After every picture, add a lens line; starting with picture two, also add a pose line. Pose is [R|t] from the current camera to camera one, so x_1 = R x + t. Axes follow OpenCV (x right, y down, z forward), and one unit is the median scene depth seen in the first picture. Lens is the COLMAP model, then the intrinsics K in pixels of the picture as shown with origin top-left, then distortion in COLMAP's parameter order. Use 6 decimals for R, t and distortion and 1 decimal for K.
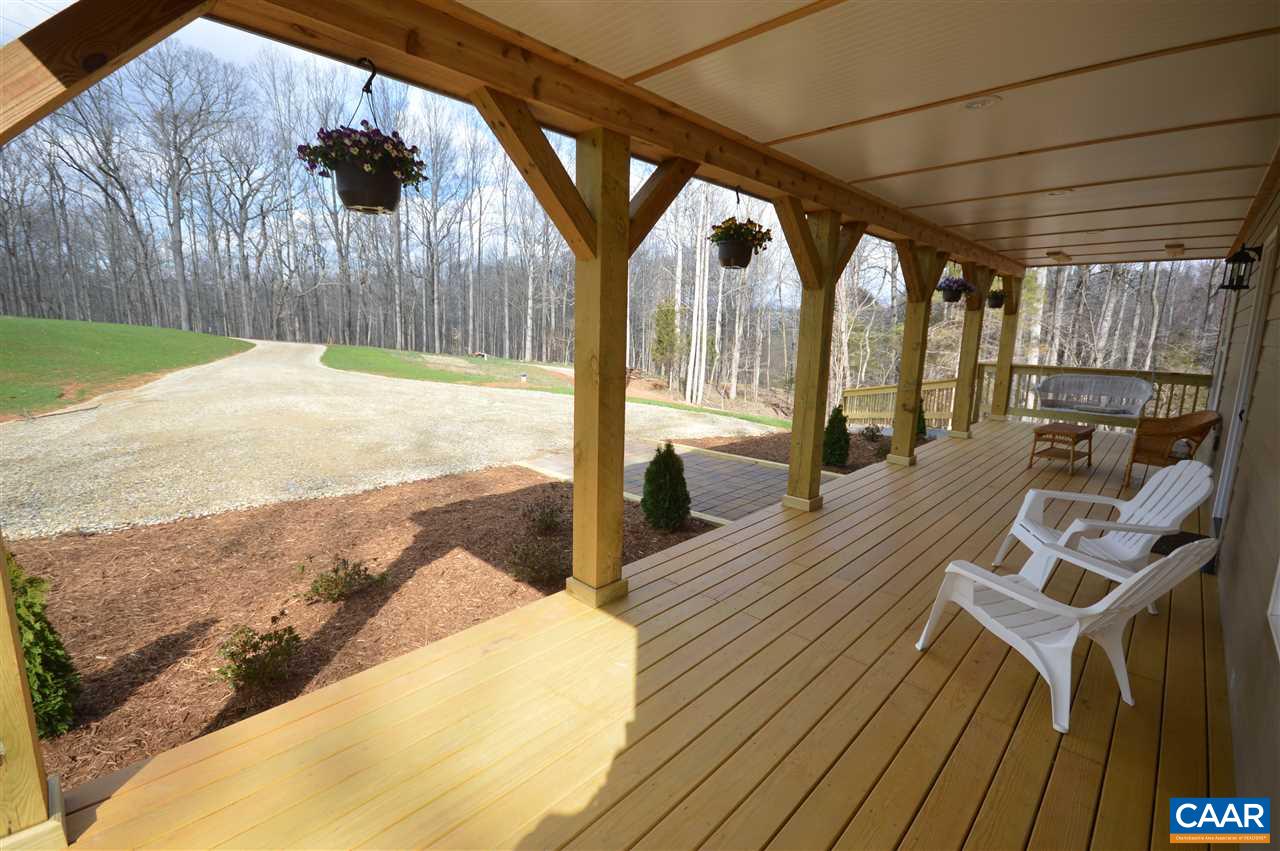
lens RADIAL K [[569.6, 0, 636.4], [0, 569.6, 423.5], [0, 0, 1]] dist [0.001458, -0.003947]
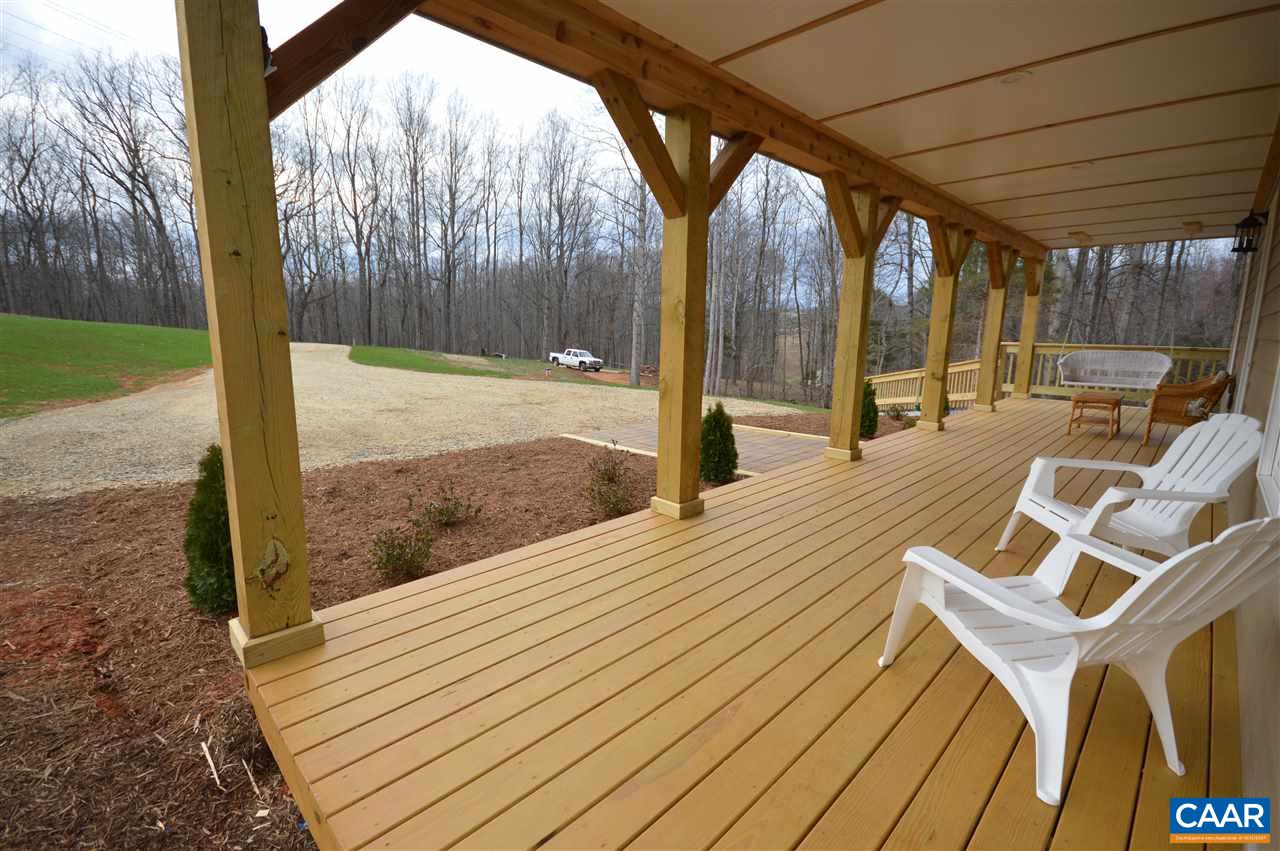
lens RADIAL K [[569.6, 0, 636.8], [0, 569.6, 426.2], [0, 0, 1]] dist [0.001458, -0.003947]
pose [[0.999760, -0.004389, -0.021469, -0.076413], [0.004411, 0.999990, 0.000972, 0.076169], [0.021465, -0.001066, 0.999769, -0.096129]]
